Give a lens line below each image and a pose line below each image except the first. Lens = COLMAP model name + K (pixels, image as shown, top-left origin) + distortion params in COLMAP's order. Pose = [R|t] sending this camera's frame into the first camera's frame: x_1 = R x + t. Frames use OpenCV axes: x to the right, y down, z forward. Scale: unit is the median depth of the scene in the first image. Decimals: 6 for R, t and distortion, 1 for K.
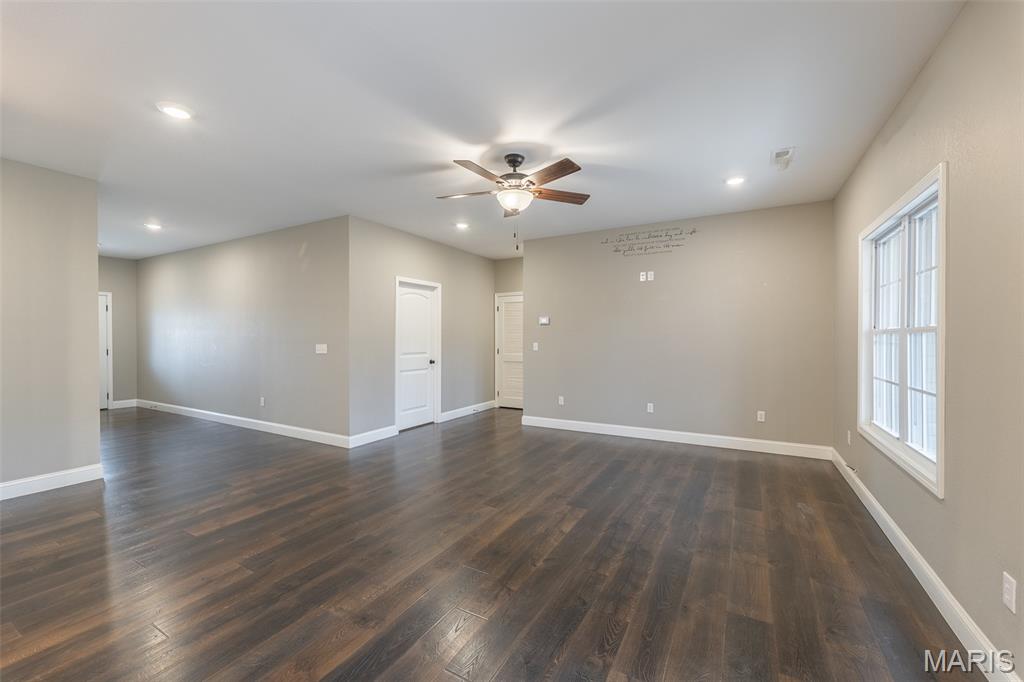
lens RADIAL K [[409.4, 0, 512.0], [0, 409.4, 341.0], [0, 0, 1]] dist [0.000672, 0.000044]
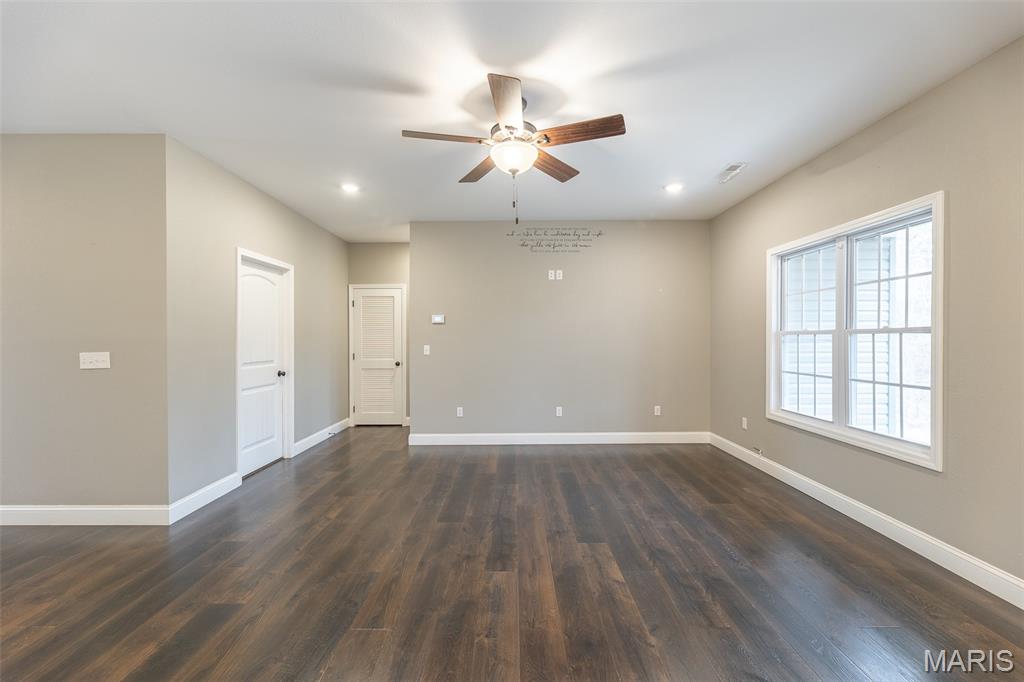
lens RADIAL K [[410.8, 0, 511.8], [0, 410.8, 342.0], [0, 0, 1]] dist [-0.000559, 0.000022]
pose [[0.870439, -0.006943, 0.492227, -0.257016], [0.007708, 0.999970, 0.000473, -0.002081], [-0.492215, 0.003382, 0.870467, 0.231457]]
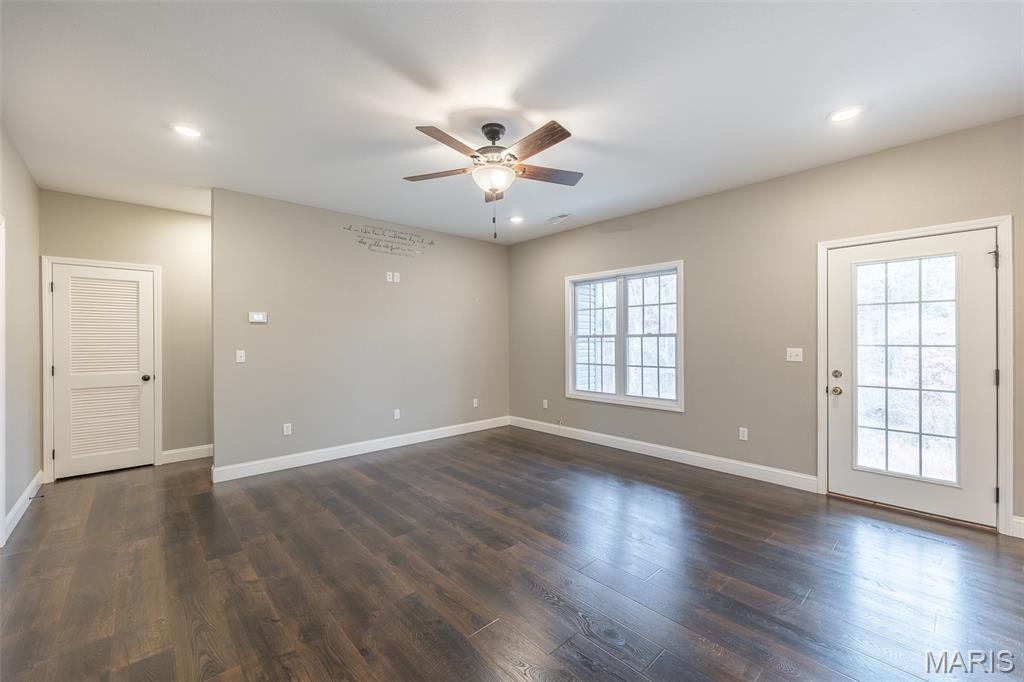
lens RADIAL K [[412.1, 0, 509.1], [0, 412.1, 341.0], [0, 0, 1]] dist [0.000687, 0.000040]
pose [[0.313074, -0.004397, 0.949718, -0.547398], [0.015026, 0.999887, -0.000324, -0.004741], [-0.949610, 0.014372, 0.313105, 0.484280]]
